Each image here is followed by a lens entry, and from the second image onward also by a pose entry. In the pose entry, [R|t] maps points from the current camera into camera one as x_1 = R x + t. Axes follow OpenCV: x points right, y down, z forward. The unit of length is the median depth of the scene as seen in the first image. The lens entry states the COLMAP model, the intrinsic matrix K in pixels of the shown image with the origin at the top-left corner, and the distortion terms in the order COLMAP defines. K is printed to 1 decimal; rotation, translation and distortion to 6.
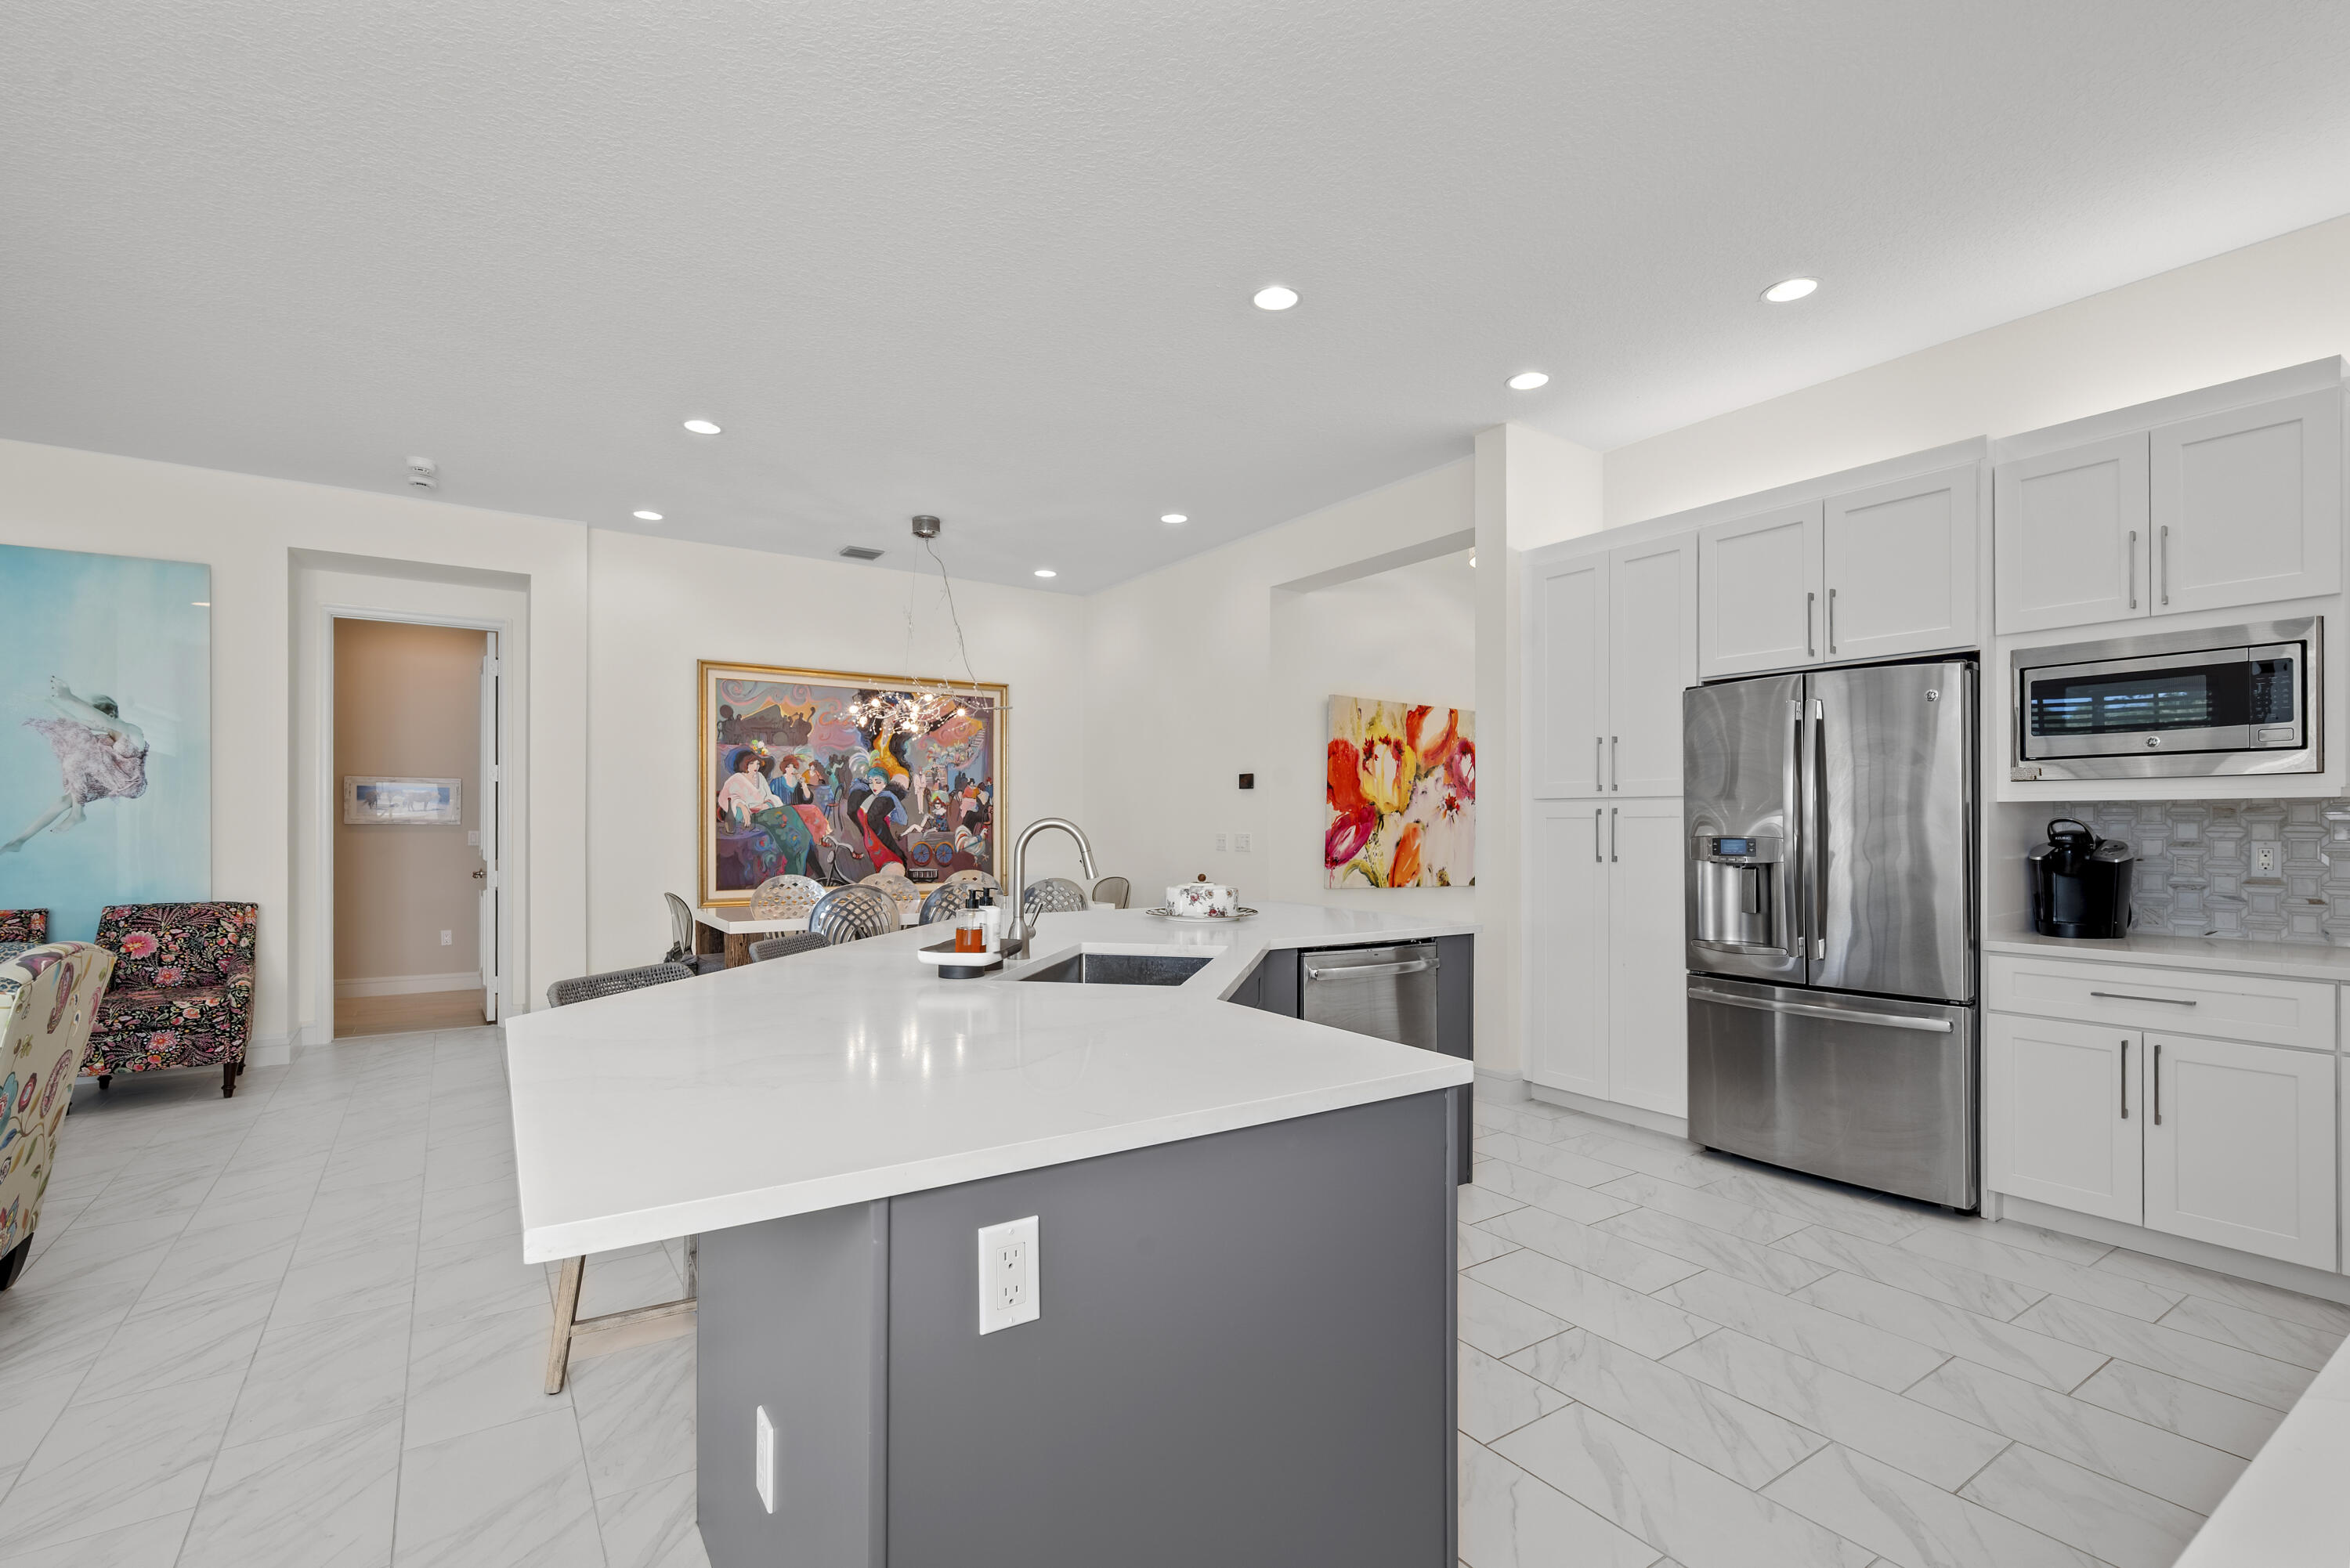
lens RADIAL K [[1062.6, 0, 1177.6], [0, 1062.6, 820.2], [0, 0, 1]] dist [0.000803, -0.000888]
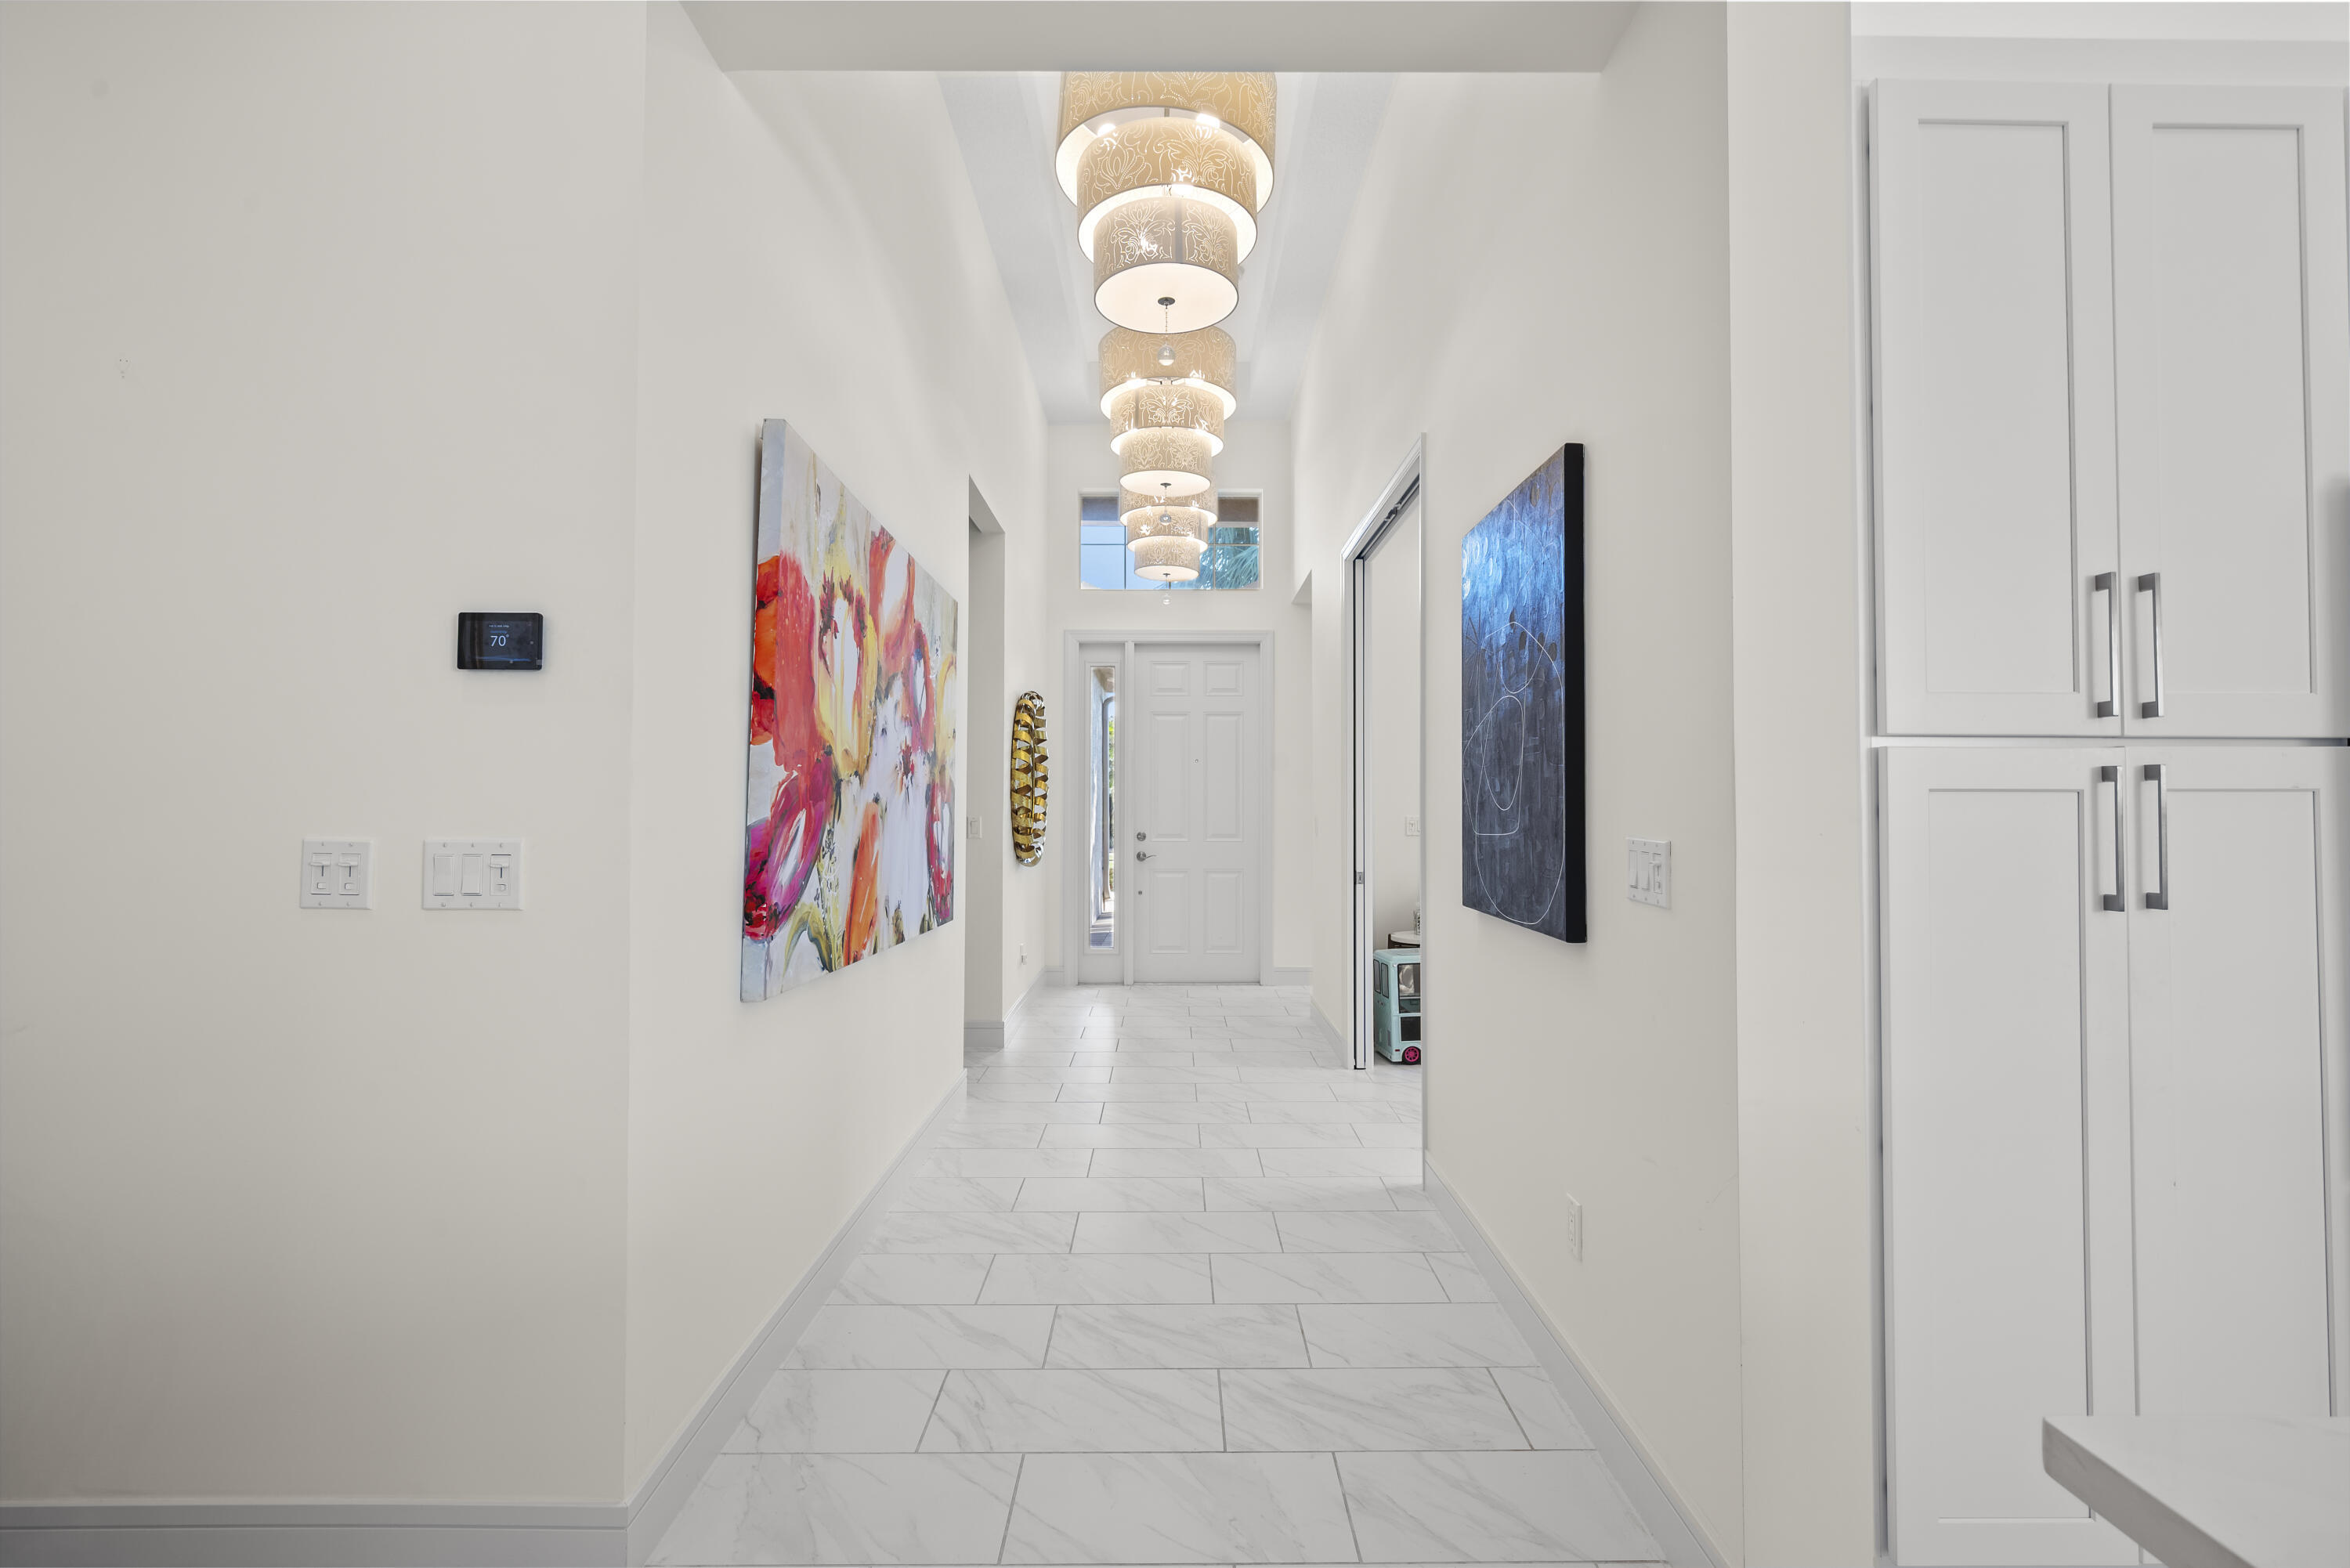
lens RADIAL K [[1046.8, 0, 1175.3], [0, 1046.8, 777.8], [0, 0, 1]] dist [0.001137, -0.000126]
pose [[0.558437, 0.024948, 0.829172, -0.053046], [-0.005281, 0.999634, -0.026520, 0.003030], [-0.829530, 0.010431, 0.558364, 0.672332]]
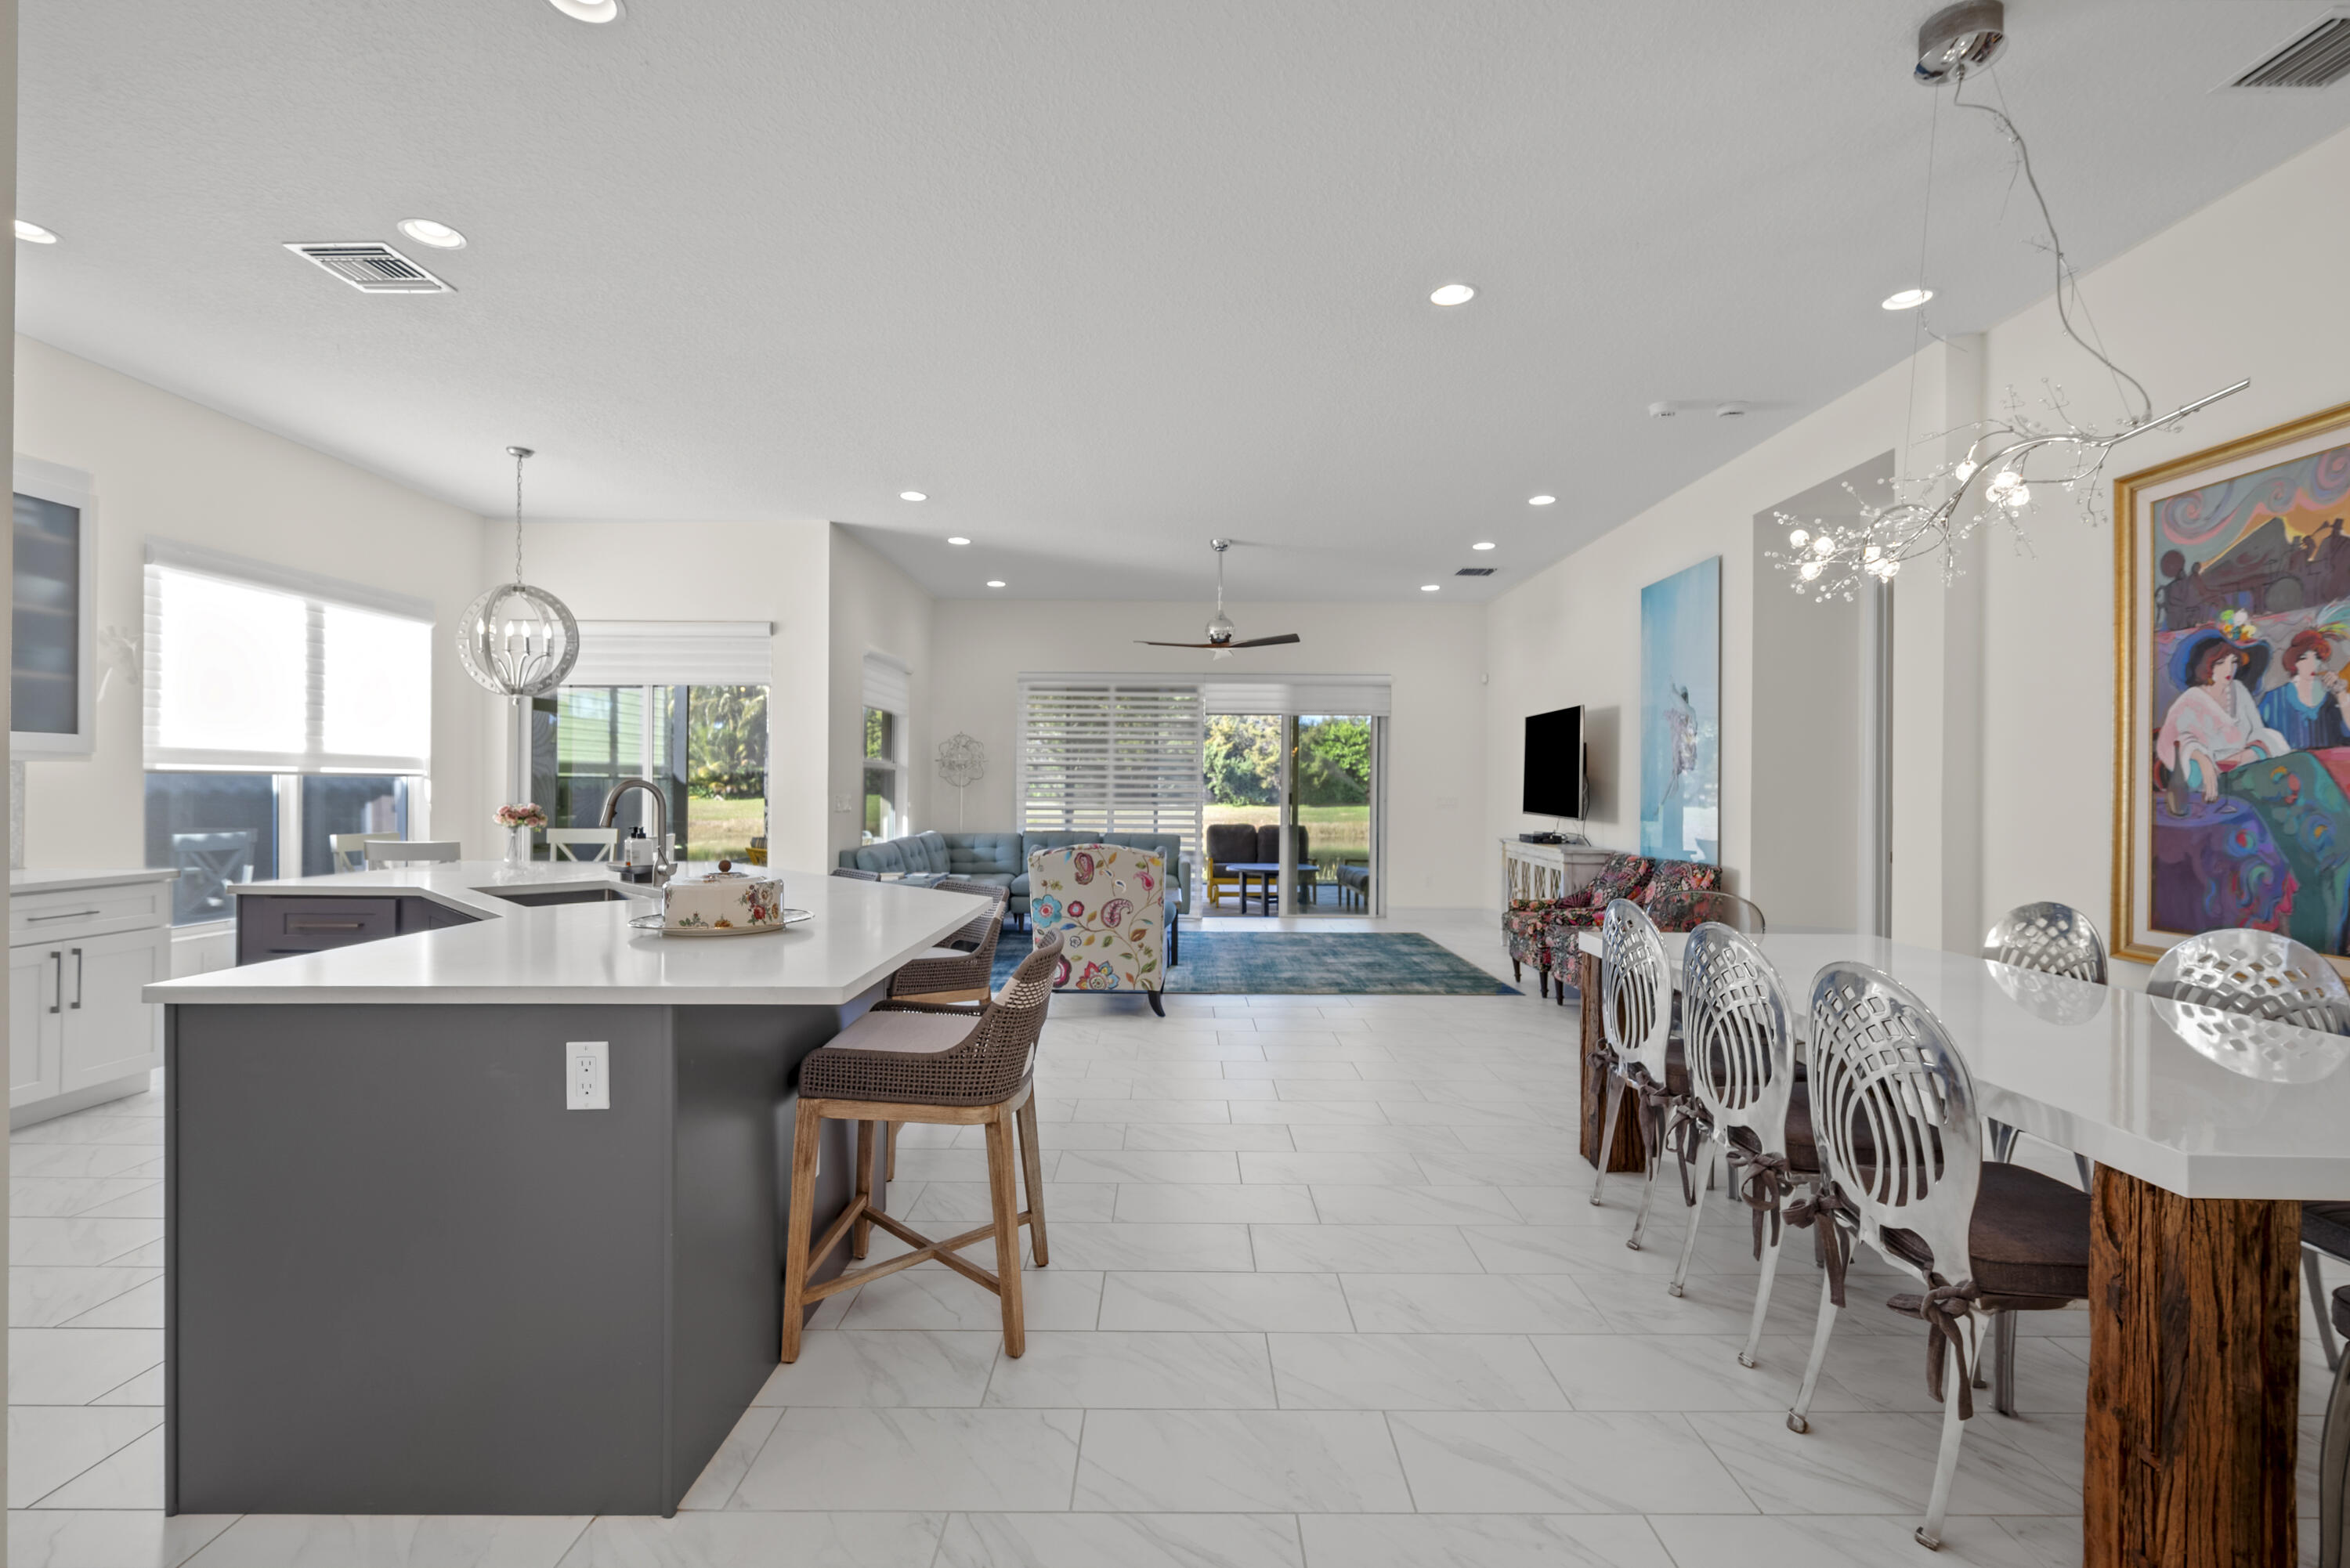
lens RADIAL K [[1047.4, 0, 1176.8], [0, 1047.4, 785.1], [0, 0, 1]] dist [0.000797, -0.000925]
pose [[-0.561356, -0.007230, -0.827543, 0.220108], [-0.004793, 0.999973, -0.005486, 0.003598], [0.827561, 0.000887, -0.561375, 0.869838]]
